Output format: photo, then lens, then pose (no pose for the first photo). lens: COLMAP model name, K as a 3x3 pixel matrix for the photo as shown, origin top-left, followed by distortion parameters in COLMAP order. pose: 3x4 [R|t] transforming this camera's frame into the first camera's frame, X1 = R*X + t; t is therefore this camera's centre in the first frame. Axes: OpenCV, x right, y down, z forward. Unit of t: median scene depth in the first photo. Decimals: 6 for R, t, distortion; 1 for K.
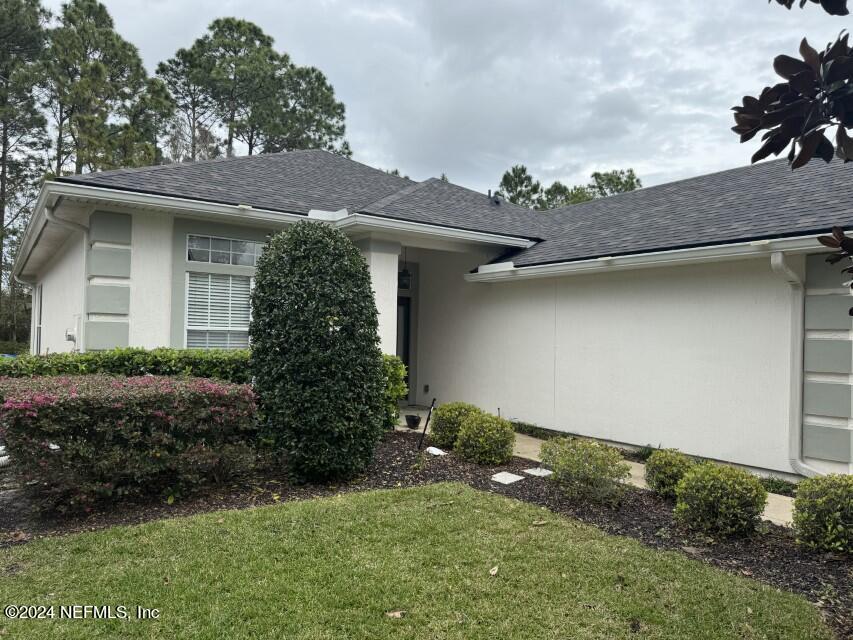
lens RADIAL K [[613.6, 0, 426.5], [0, 613.6, 320.0], [0, 0, 1]] dist [0.075796, -0.091810]
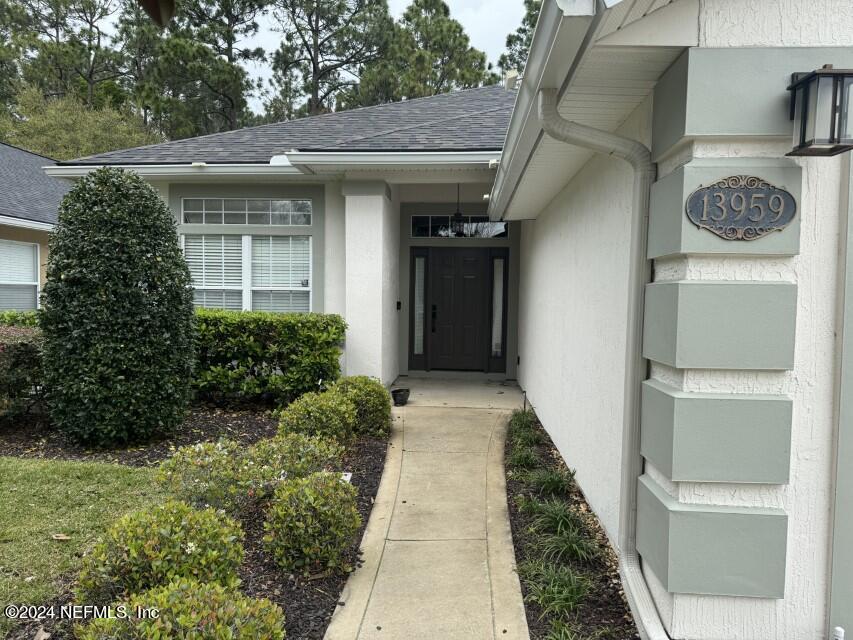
lens RADIAL K [[613.6, 0, 426.5], [0, 613.6, 320.0], [0, 0, 1]] dist [0.075796, -0.091810]
pose [[0.723478, 0.021260, -0.690020, 0.597857], [0.012966, 0.998931, 0.044372, 0.025522], [0.690226, -0.041049, 0.722429, 0.467448]]
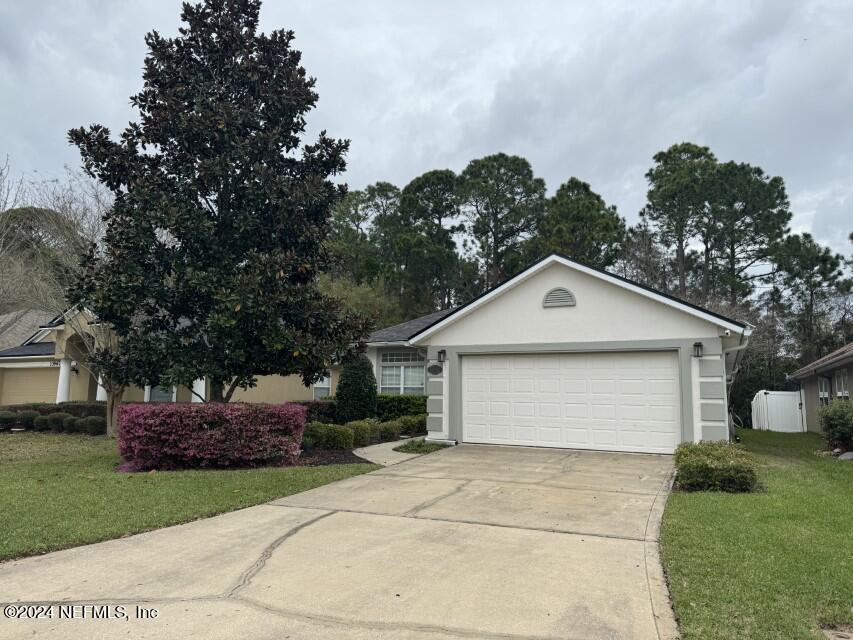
lens RADIAL K [[613.6, 0, 426.5], [0, 613.6, 320.0], [0, 0, 1]] dist [0.075796, -0.091810]
pose [[0.419048, -0.127374, -0.898985, 2.294175], [0.013555, 0.990878, -0.134076, 0.093014], [0.907863, 0.043998, 0.416952, -0.067327]]
